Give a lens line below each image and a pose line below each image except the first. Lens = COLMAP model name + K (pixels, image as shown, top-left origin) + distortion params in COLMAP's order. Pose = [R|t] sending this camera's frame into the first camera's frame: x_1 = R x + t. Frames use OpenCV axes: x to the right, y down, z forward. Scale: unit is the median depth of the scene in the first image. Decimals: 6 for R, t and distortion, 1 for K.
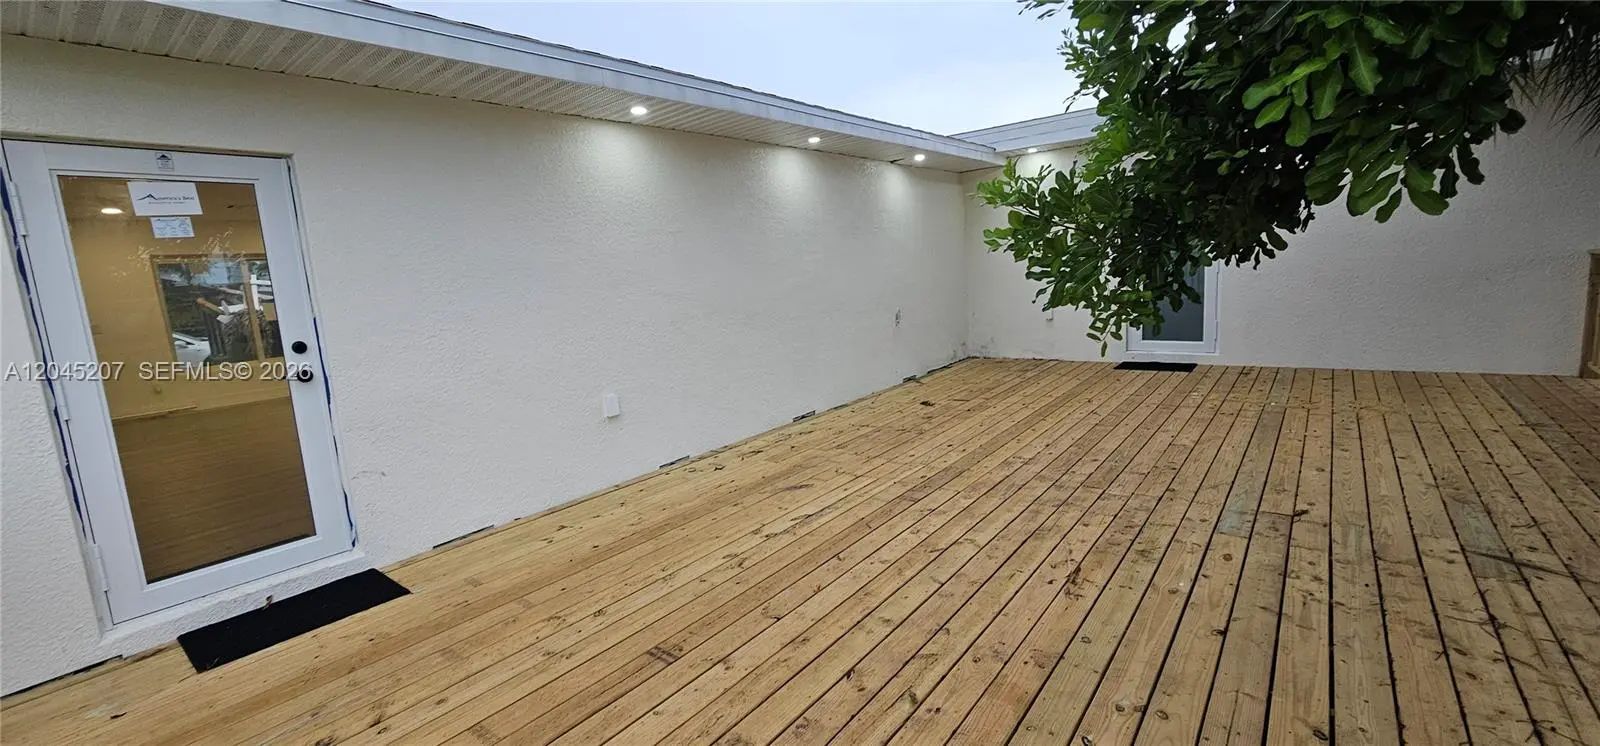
lens RADIAL K [[654.7, 0, 796.0], [0, 654.7, 364.8], [0, 0, 1]] dist [0.003595, 0.000820]
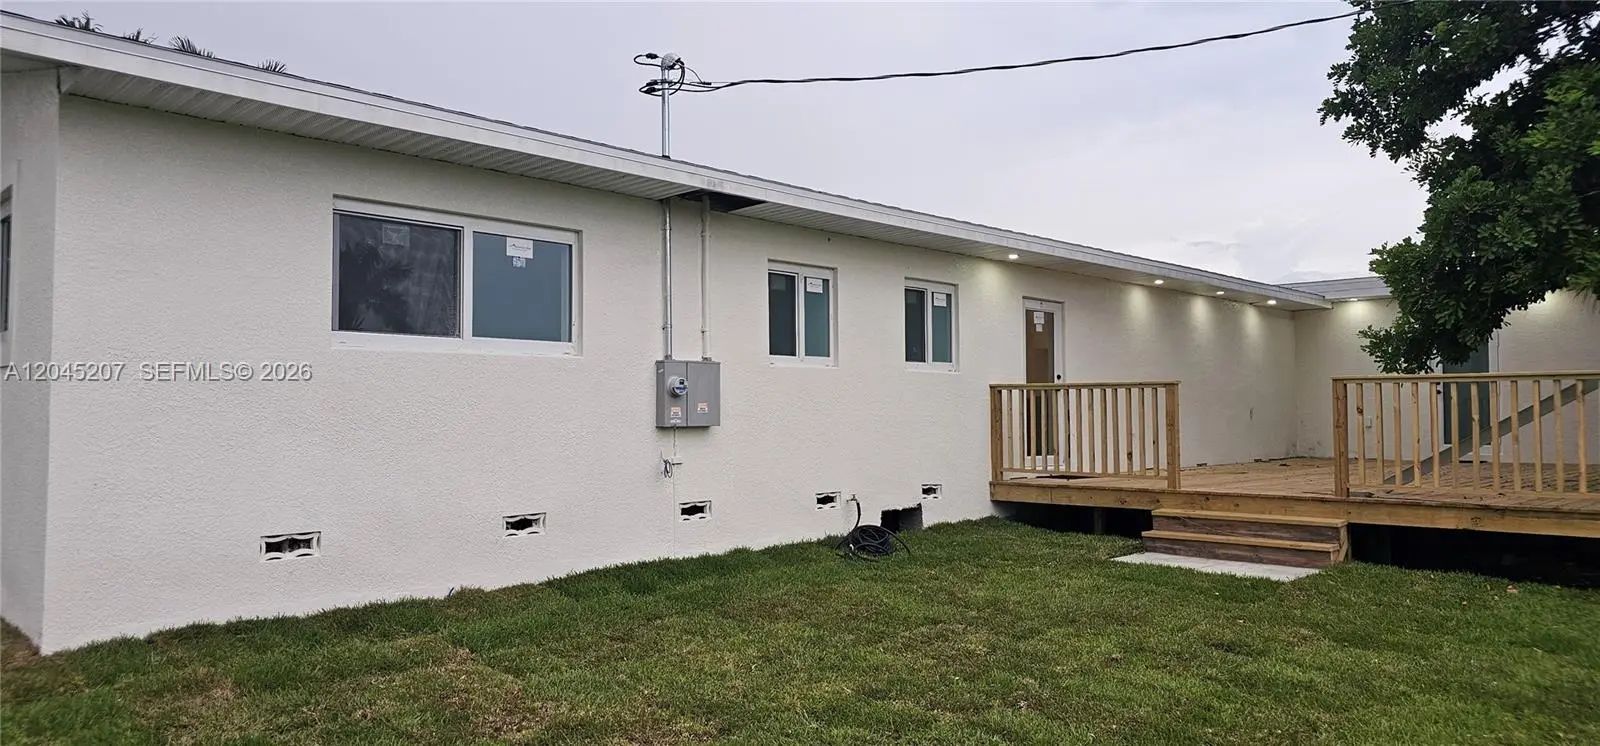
lens RADIAL K [[1070.7, 0, 794.8], [0, 1070.7, 371.7], [0, 0, 1]] dist [0.064914, -0.045918]
pose [[0.993018, 0.064841, -0.098546, -1.417426], [-0.081864, 0.980270, -0.179916, 0.809025], [0.084936, 0.186728, 0.978733, -3.235963]]
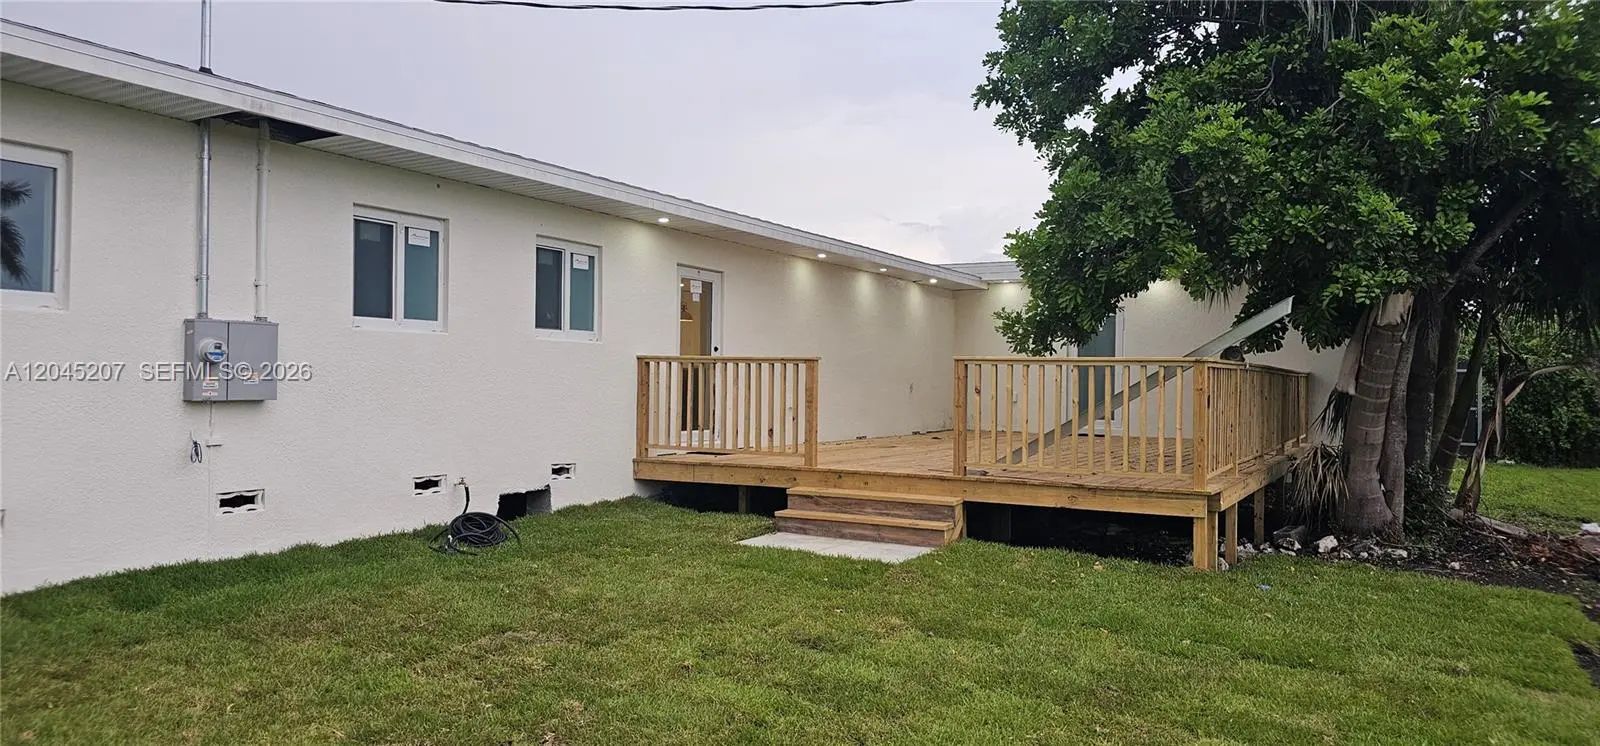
lens RADIAL K [[1070.7, 0, 797.7], [0, 1070.7, 369.0], [0, 0, 1]] dist [0.064914, -0.045918]
pose [[0.983042, 0.087431, 0.161198, -1.139756], [-0.059706, 0.983729, -0.169450, 0.725128], [-0.173390, 0.156952, 0.972266, -2.989599]]
